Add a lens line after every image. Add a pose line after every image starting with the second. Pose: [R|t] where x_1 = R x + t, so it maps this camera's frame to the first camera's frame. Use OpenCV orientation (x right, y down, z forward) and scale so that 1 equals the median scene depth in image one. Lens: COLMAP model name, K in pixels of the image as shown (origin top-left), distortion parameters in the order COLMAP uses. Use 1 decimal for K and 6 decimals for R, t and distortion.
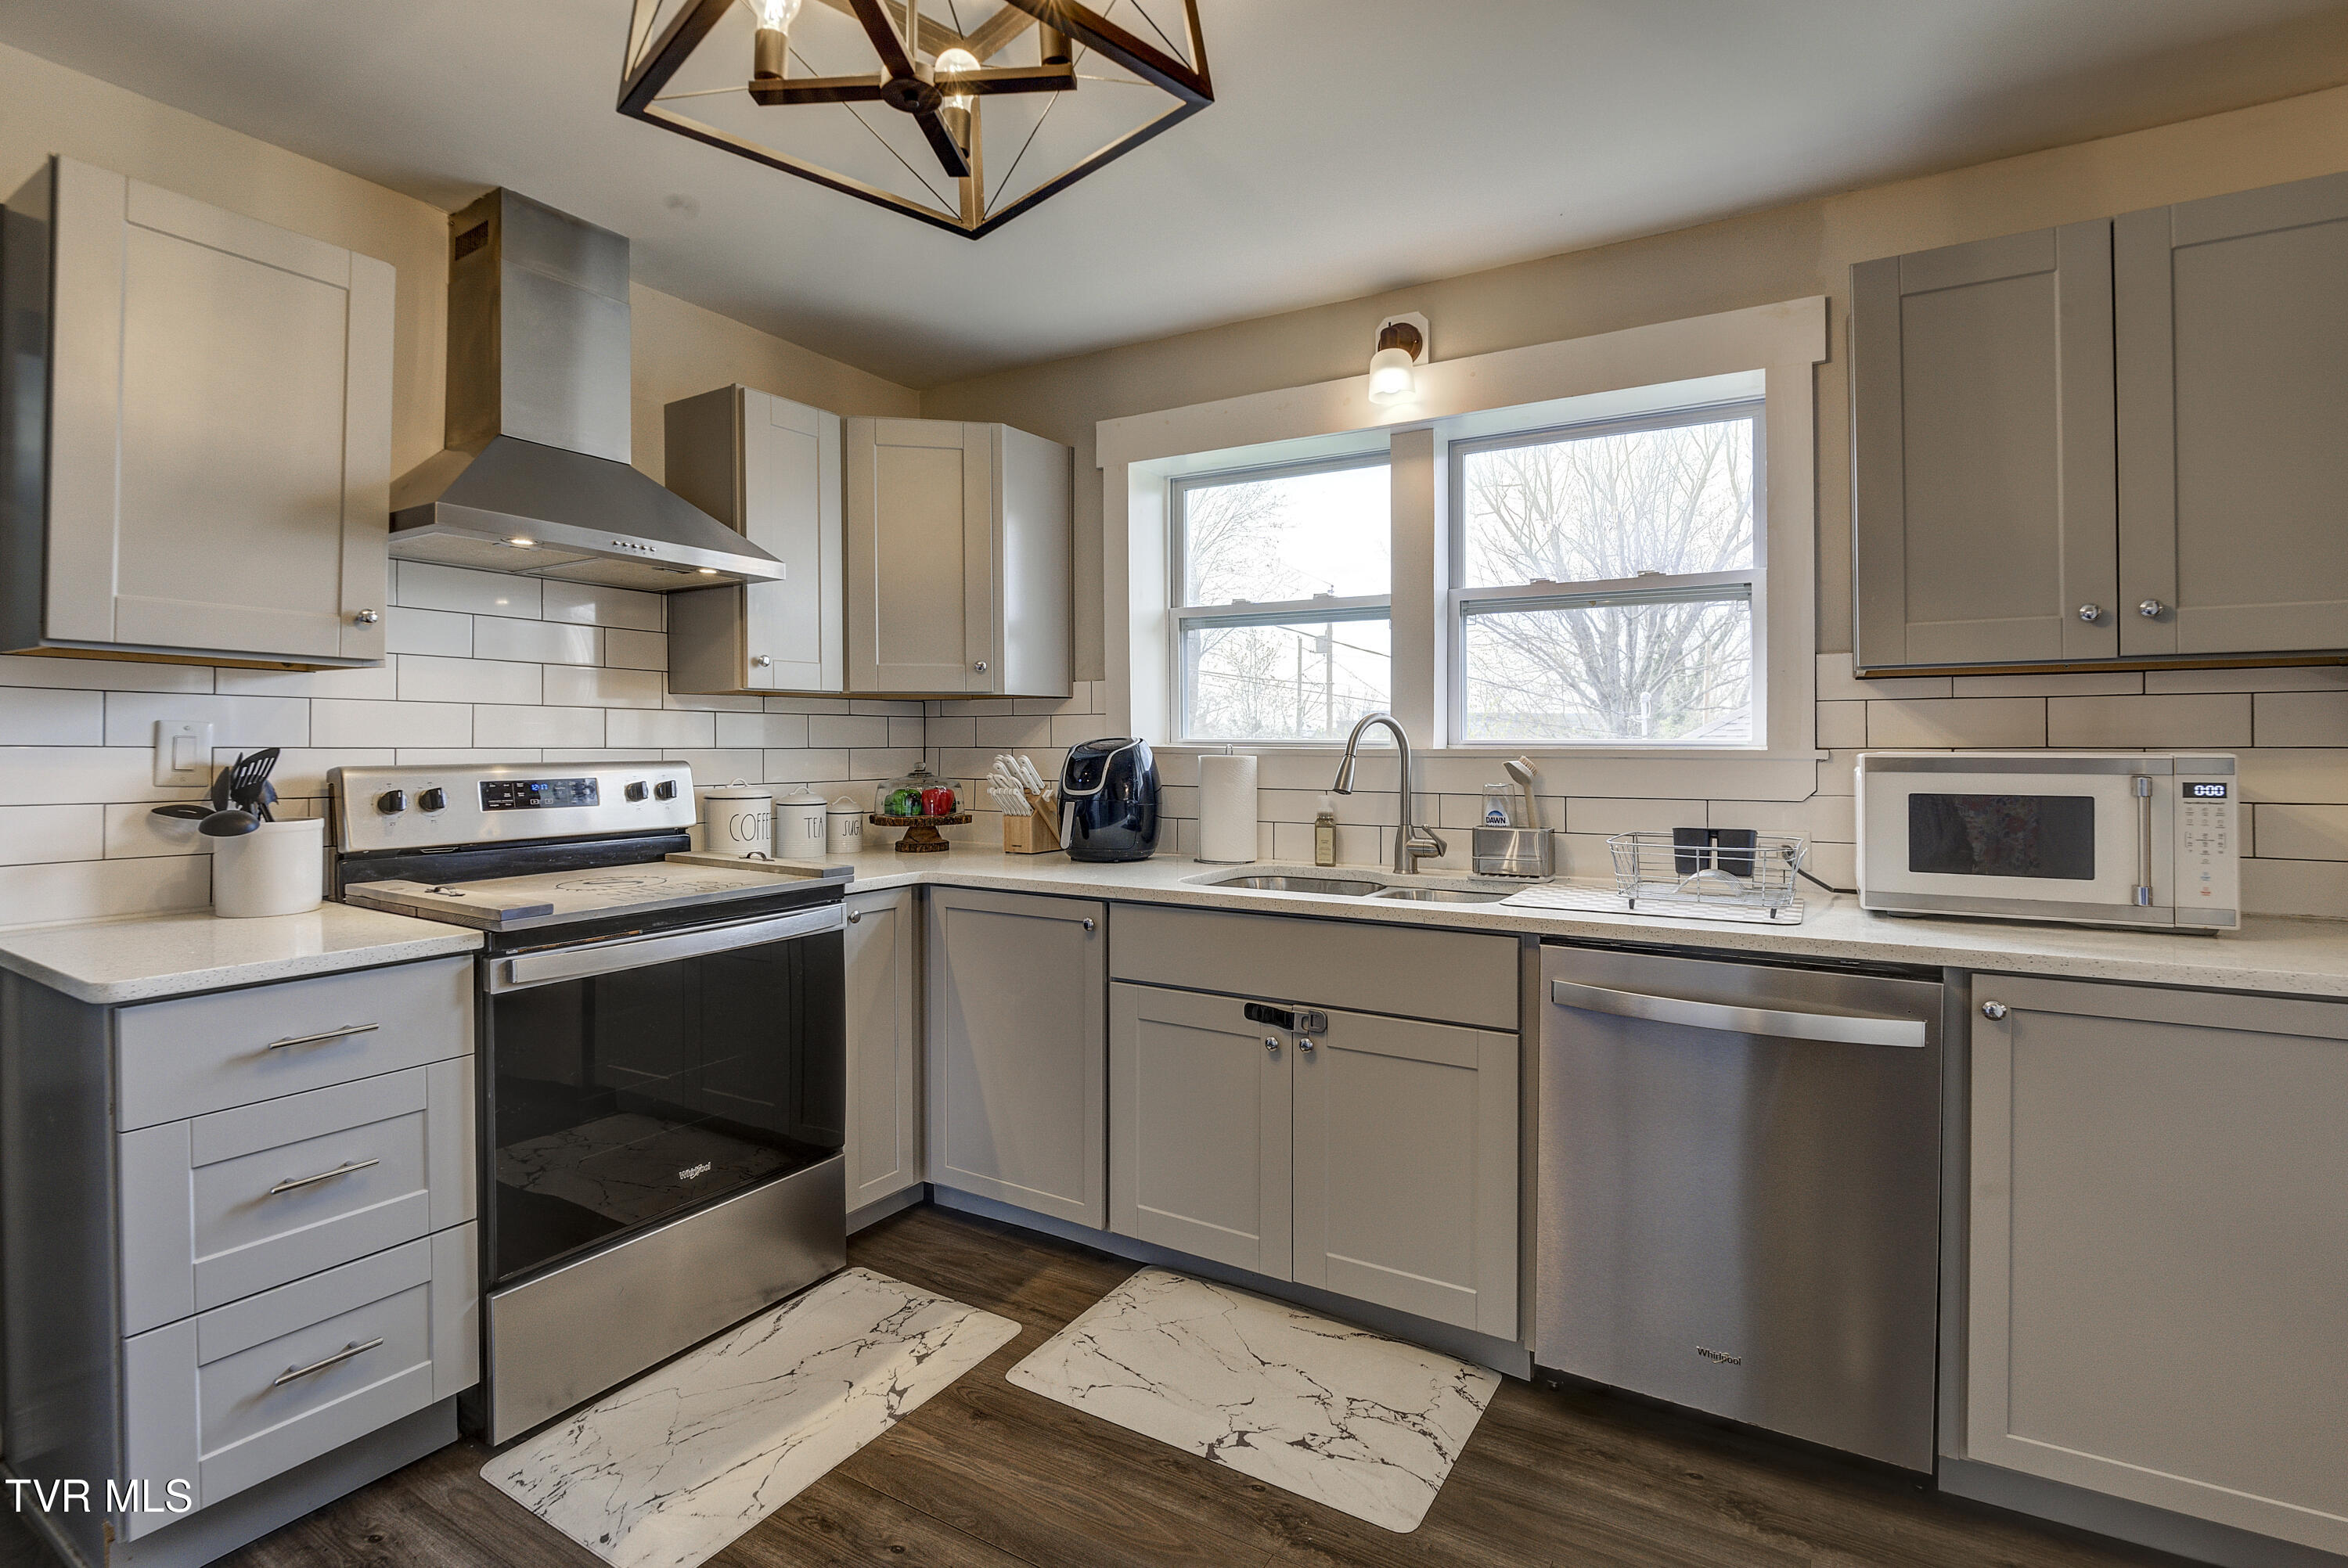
lens RADIAL K [[1117.2, 0, 1187.0], [0, 1117.2, 742.4], [0, 0, 1]] dist [-0.018708, -0.000258]
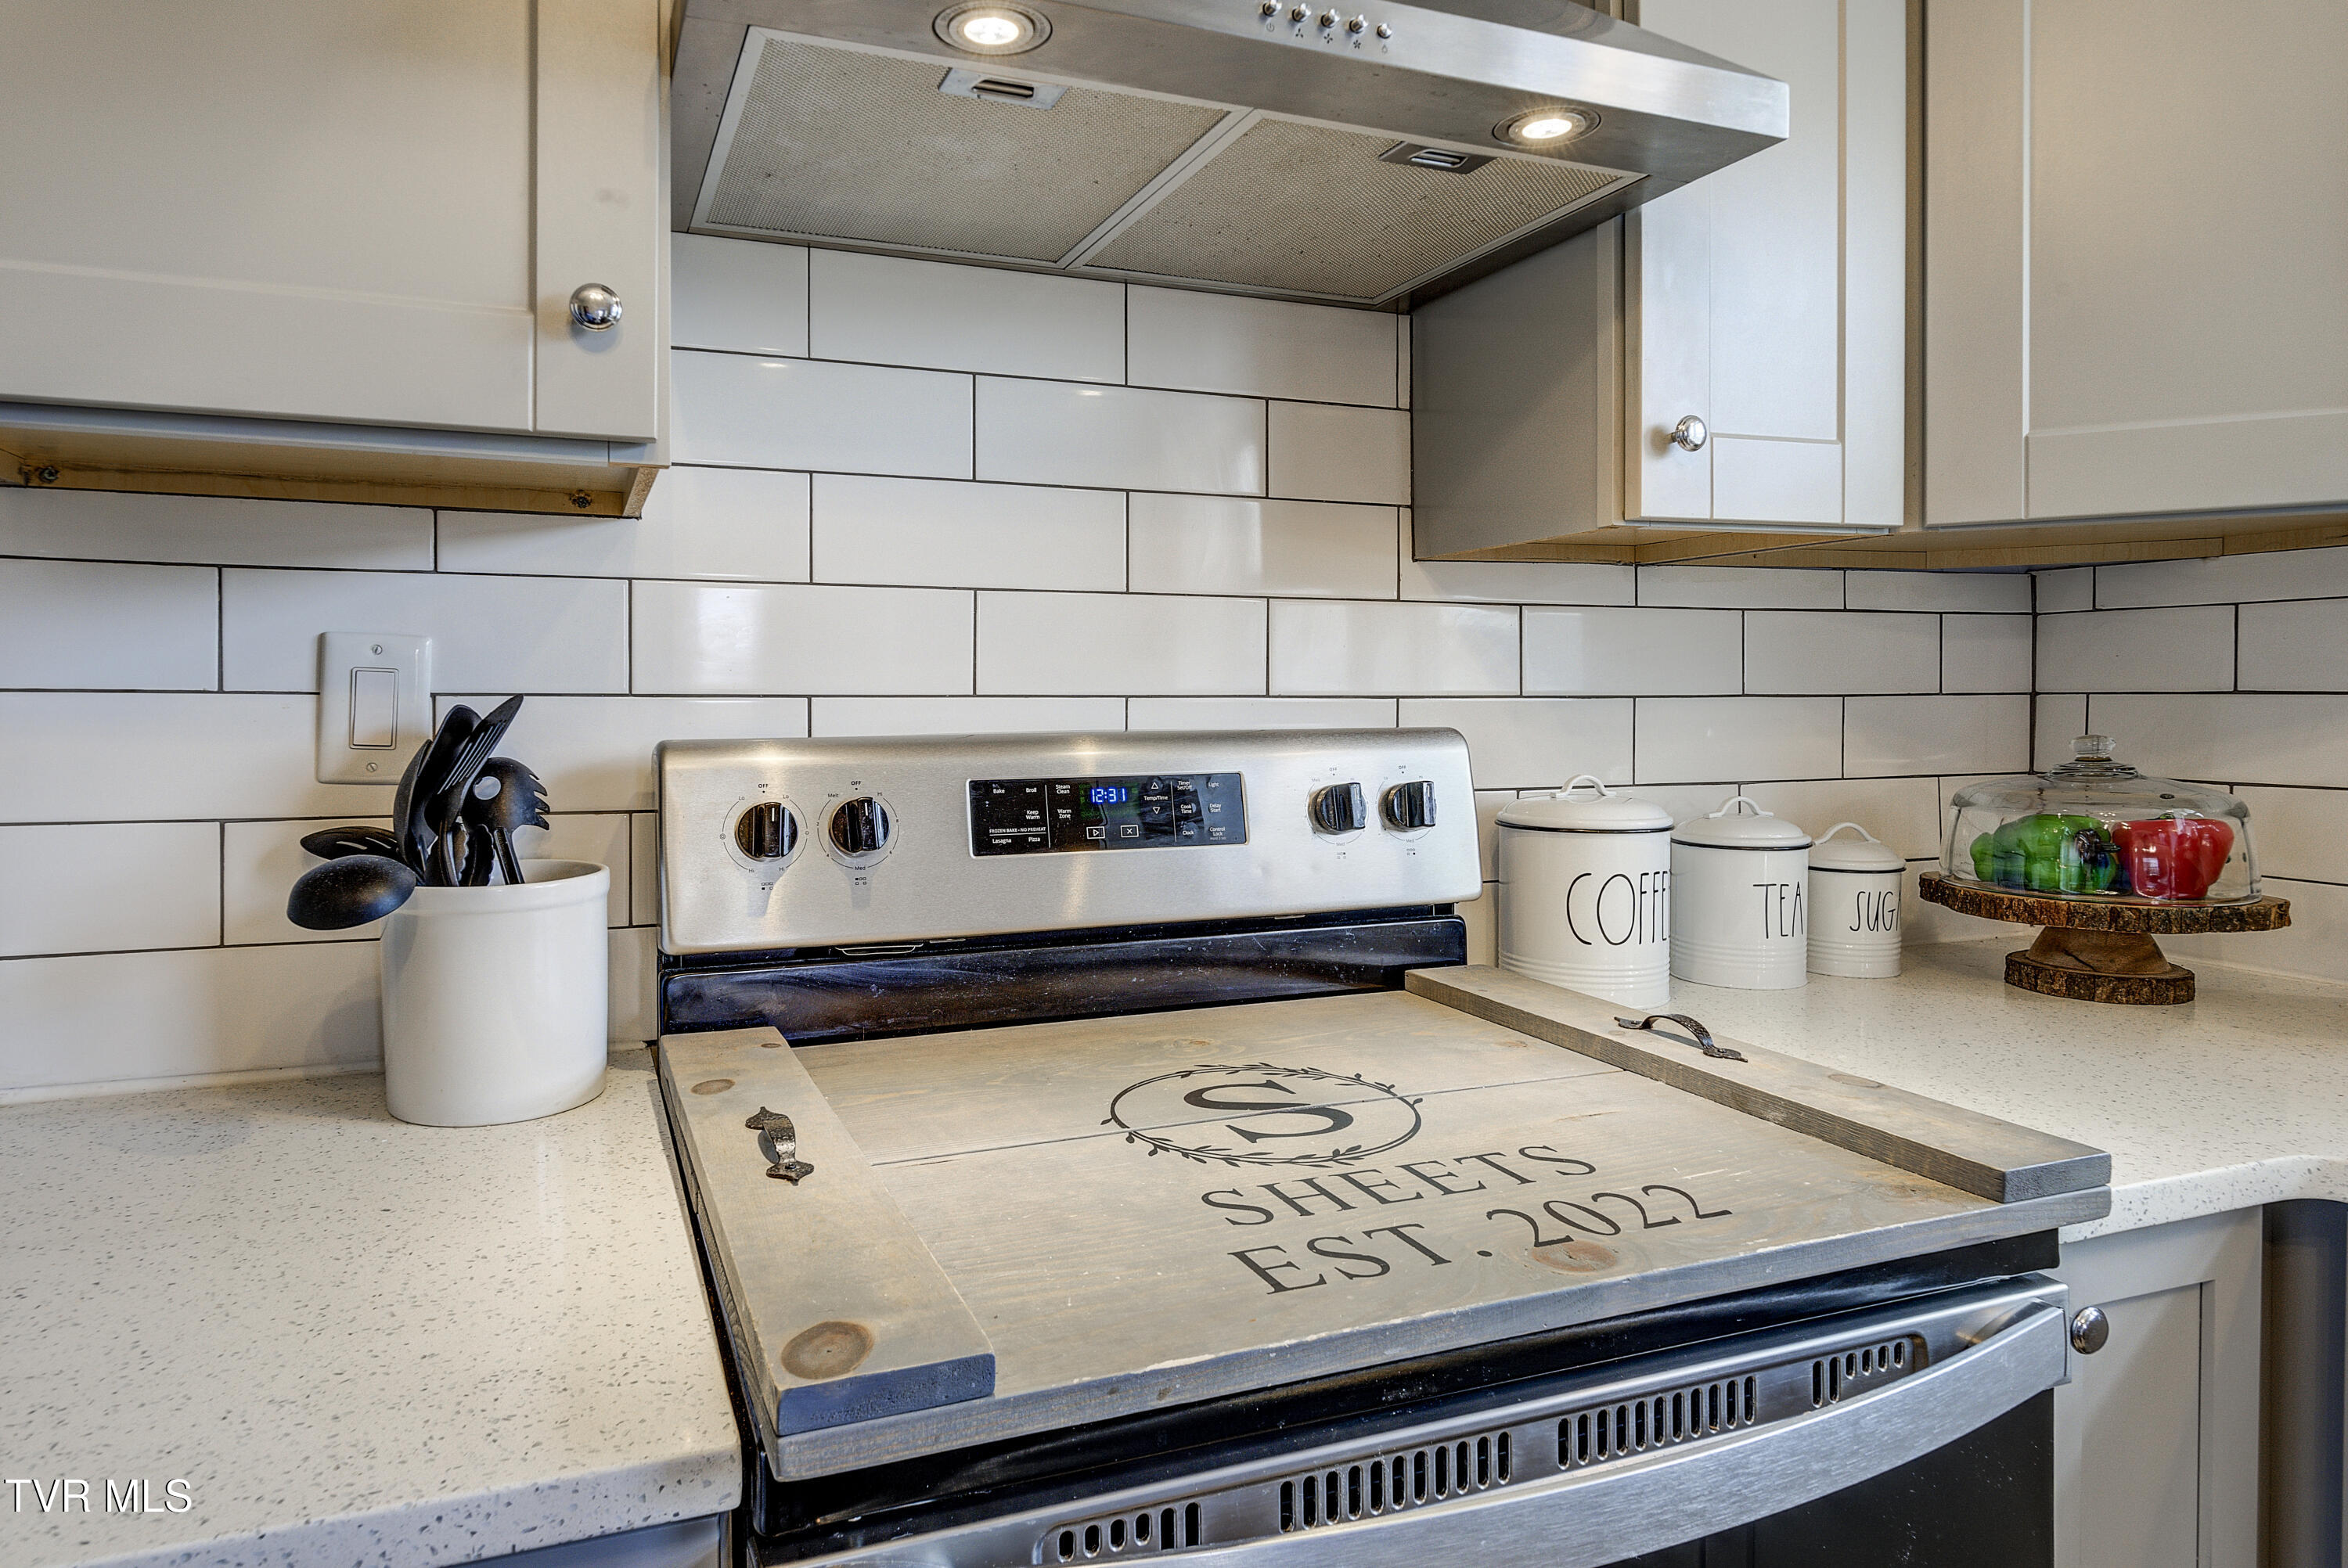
lens RADIAL K [[1320.4, 0, 1088.4], [0, 1320.4, 732.3], [0, 0, 1]] dist [-0.001362, 0.001653]
pose [[0.793672, 0.016930, -0.608110, -0.290791], [0.003208, 0.999482, 0.032012, 0.003025], [0.608337, -0.027358, 0.793207, 0.596177]]
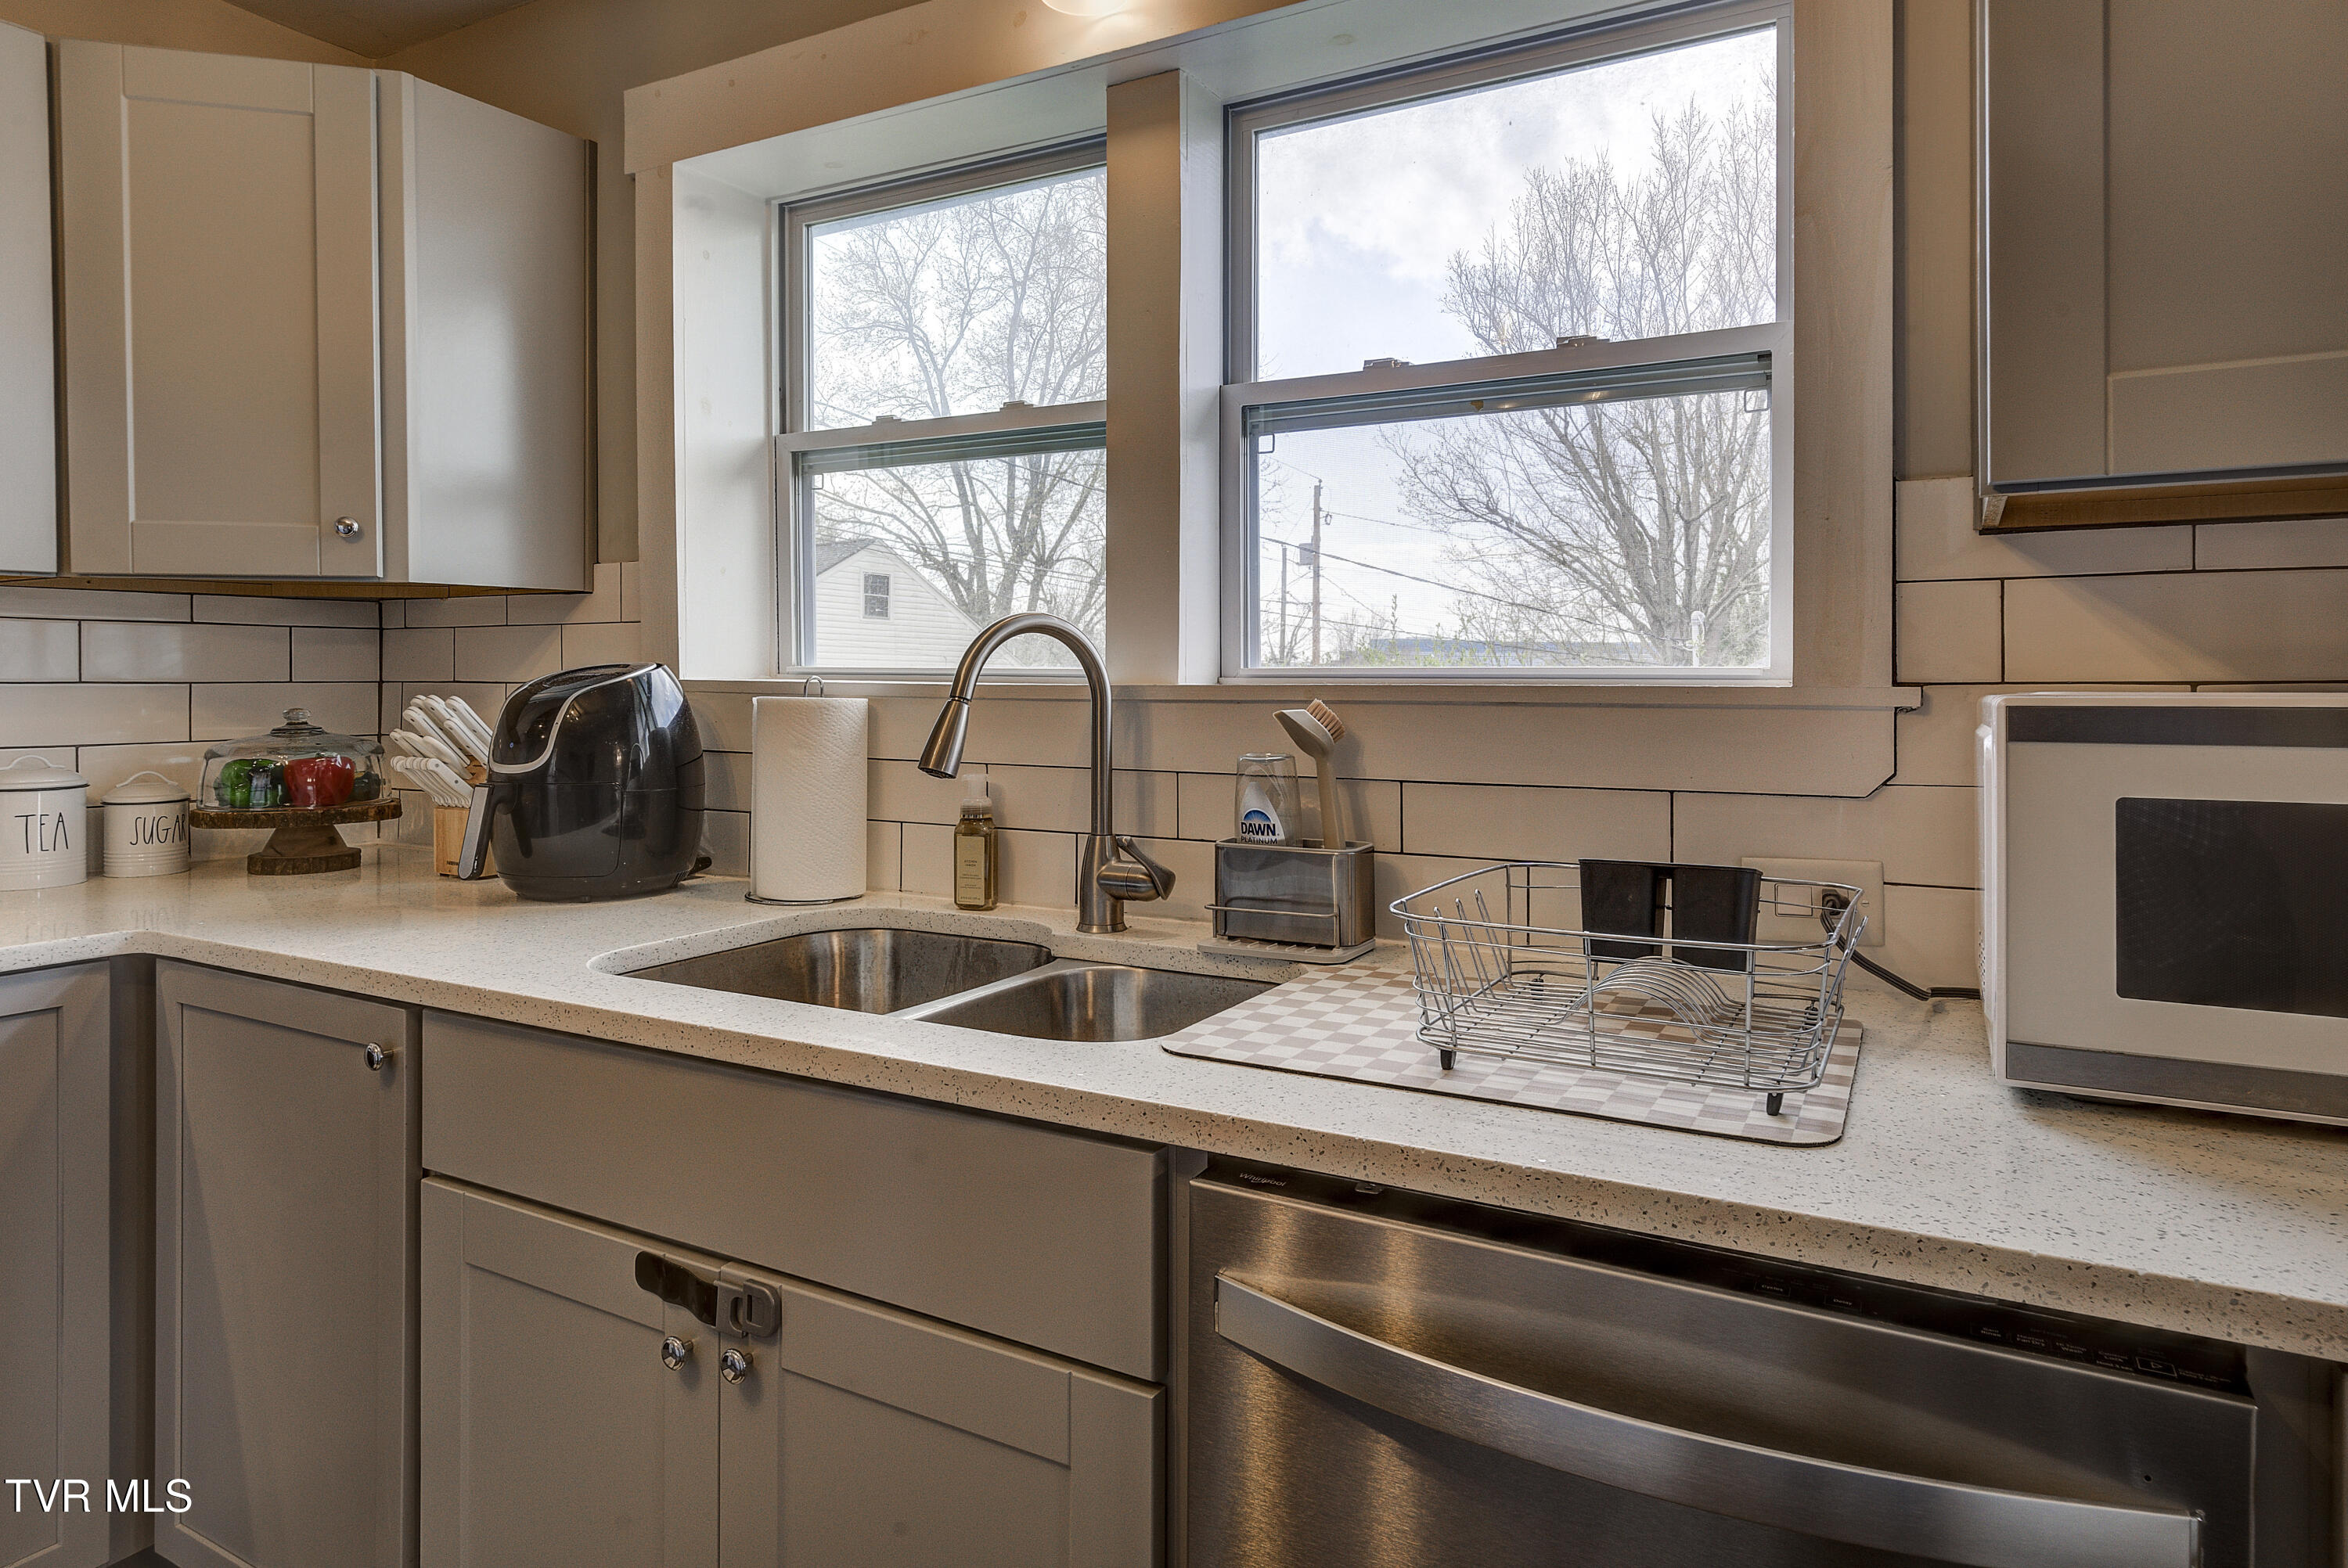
lens RADIAL K [[1320.4, 0, 1242.9], [0, 1320.4, 688.4], [0, 0, 1]] dist [-0.001362, 0.001653]
pose [[0.999179, 0.000881, 0.040498, 0.241575], [-0.001215, 0.999965, 0.008228, 0.002439], [-0.040490, -0.008271, 0.999146, 0.407756]]
